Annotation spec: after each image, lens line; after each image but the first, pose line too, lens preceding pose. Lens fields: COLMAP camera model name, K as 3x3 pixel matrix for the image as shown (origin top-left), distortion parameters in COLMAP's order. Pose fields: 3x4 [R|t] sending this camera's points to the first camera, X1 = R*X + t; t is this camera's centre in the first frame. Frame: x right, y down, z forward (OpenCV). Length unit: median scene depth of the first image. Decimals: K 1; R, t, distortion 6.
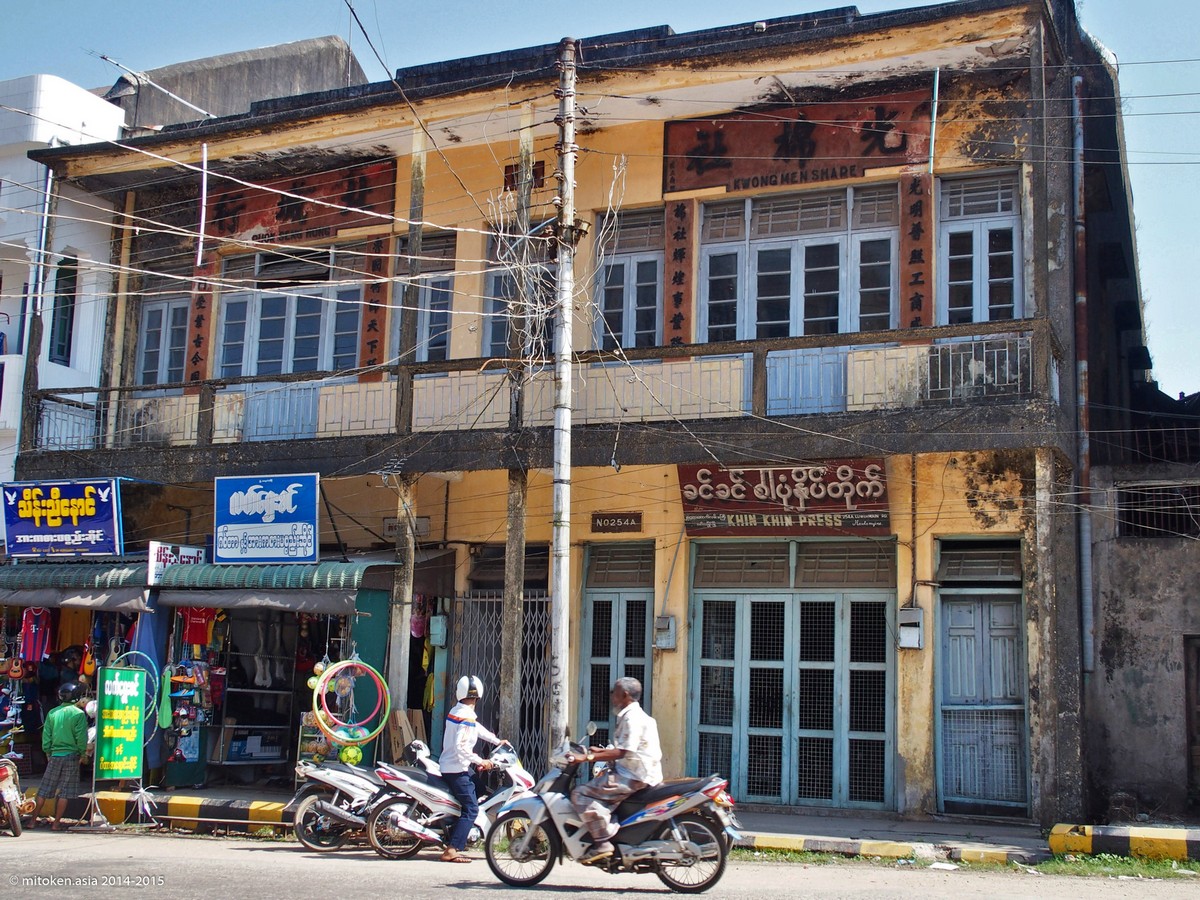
lens RADIAL K [[1467.2, 0, 600.1], [0, 1467.2, 449.1], [0, 0, 1]] dist [-0.092329, 0.000000]
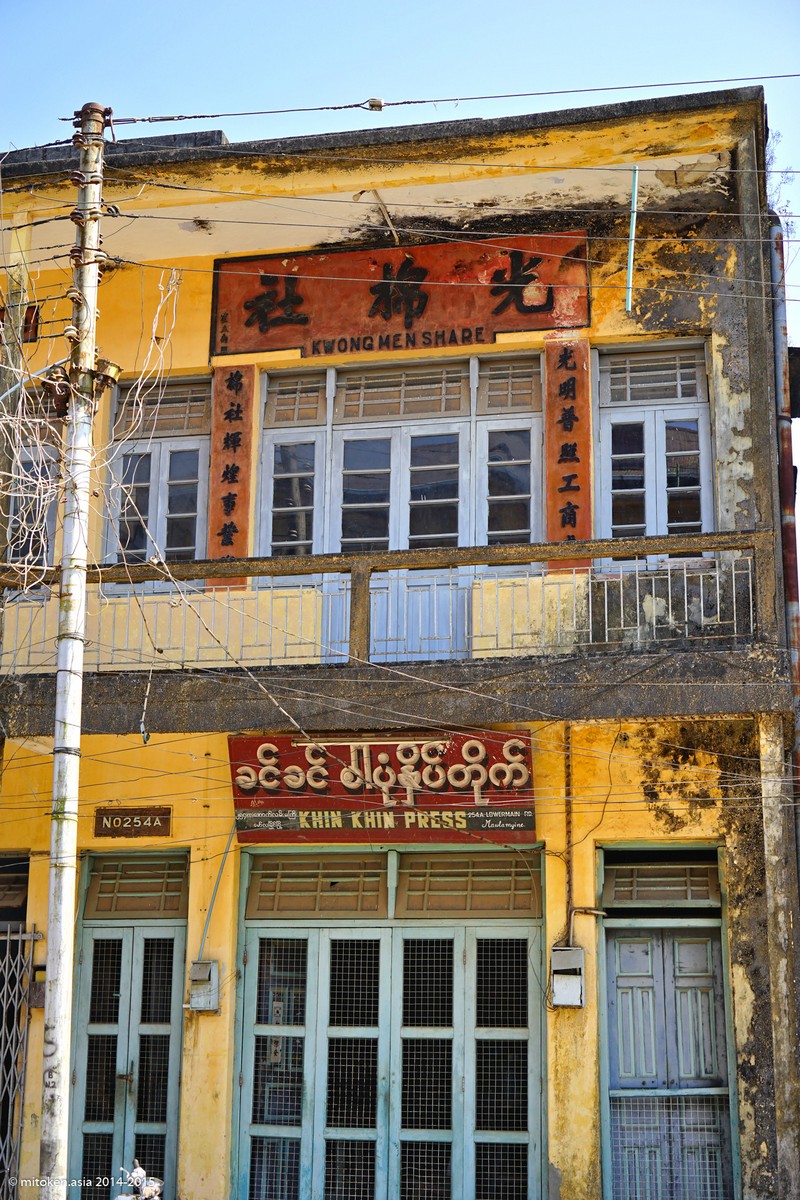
lens RADIAL K [[1709.2, 0, 398.7], [0, 1709.2, 598.5], [0, 0, 1]] dist [-0.043807, 0.000000]
pose [[0.978853, 0.035136, 0.201526, -0.033155], [-0.015294, 0.994951, -0.099187, 0.024777], [-0.203993, 0.094008, 0.974448, 0.204735]]
